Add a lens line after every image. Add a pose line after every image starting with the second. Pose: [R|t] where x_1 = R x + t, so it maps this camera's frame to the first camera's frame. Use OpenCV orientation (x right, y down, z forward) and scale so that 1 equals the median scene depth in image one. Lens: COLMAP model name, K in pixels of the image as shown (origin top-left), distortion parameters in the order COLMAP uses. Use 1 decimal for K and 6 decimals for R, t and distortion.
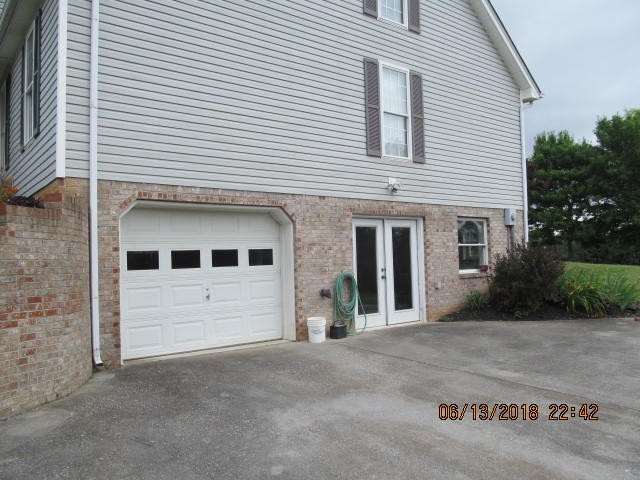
lens RADIAL K [[525.8, 0, 322.3], [0, 525.8, 242.4], [0, 0, 1]] dist [-0.041358, 0.007922]
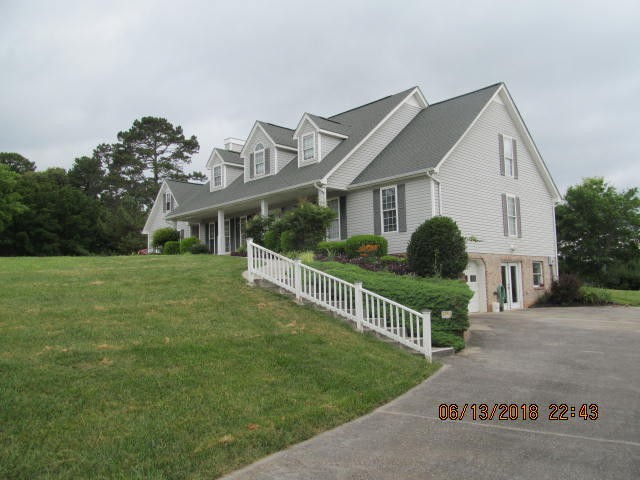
lens RADIAL K [[525.8, 0, 318.2], [0, 525.8, 237.9], [0, 0, 1]] dist [-0.041358, 0.007922]
pose [[0.996665, 0.008148, 0.081196, -0.850604], [-0.002333, 0.997441, -0.071454, 0.013103], [-0.081571, 0.071026, 0.994134, -1.150963]]
